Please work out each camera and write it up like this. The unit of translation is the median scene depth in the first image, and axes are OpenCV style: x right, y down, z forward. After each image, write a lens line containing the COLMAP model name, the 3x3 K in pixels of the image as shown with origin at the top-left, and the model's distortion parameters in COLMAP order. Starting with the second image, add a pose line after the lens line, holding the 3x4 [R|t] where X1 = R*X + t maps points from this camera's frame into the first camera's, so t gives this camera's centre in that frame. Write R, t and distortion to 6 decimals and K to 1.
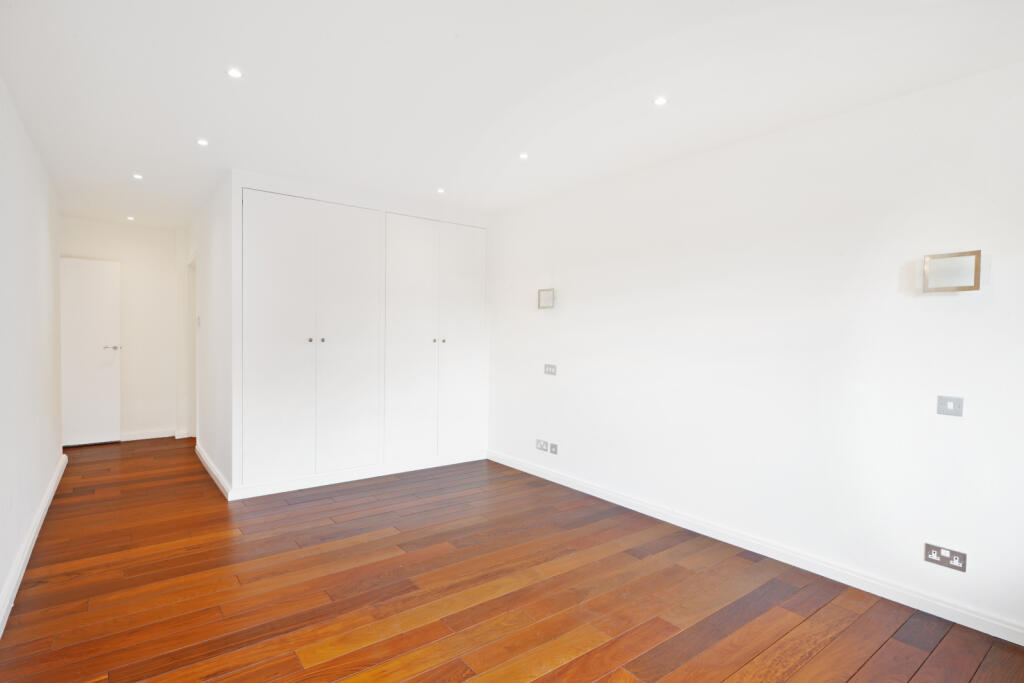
lens RADIAL K [[494.9, 0, 508.1], [0, 494.9, 344.9], [0, 0, 1]] dist [0.002340, 0.000184]
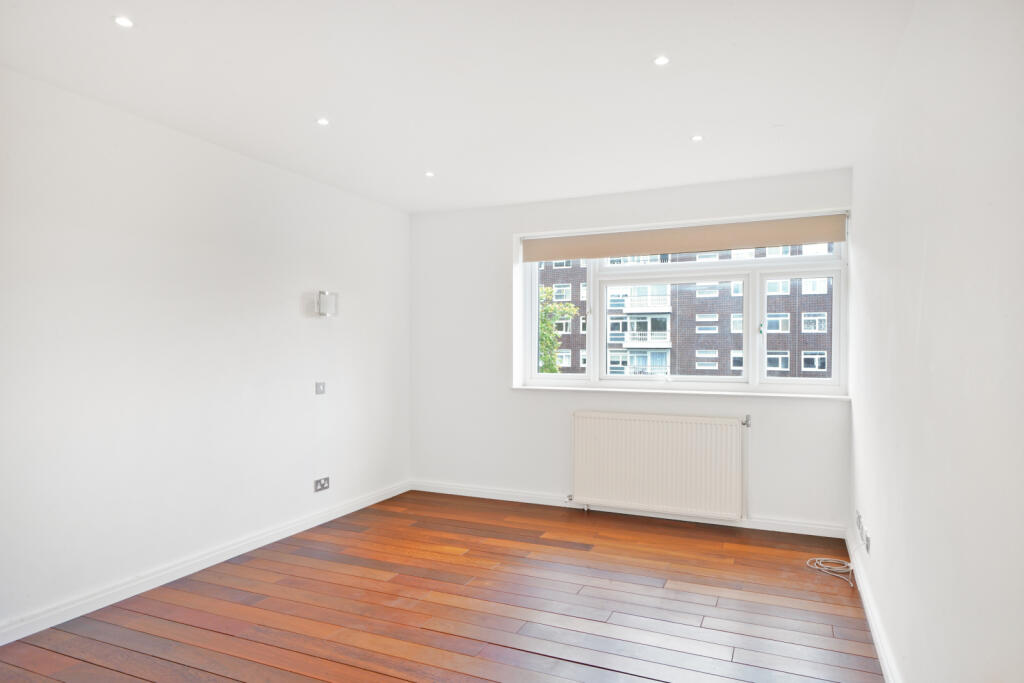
lens RADIAL K [[663.6, 0, 506.4], [0, 663.6, 341.7], [0, 0, 1]] dist [-0.000822, 0.000089]
pose [[-0.490297, -0.015618, 0.871416, -1.213148], [-0.001975, 0.999857, 0.016809, -0.059379], [-0.871553, 0.006521, -0.490257, 1.499010]]
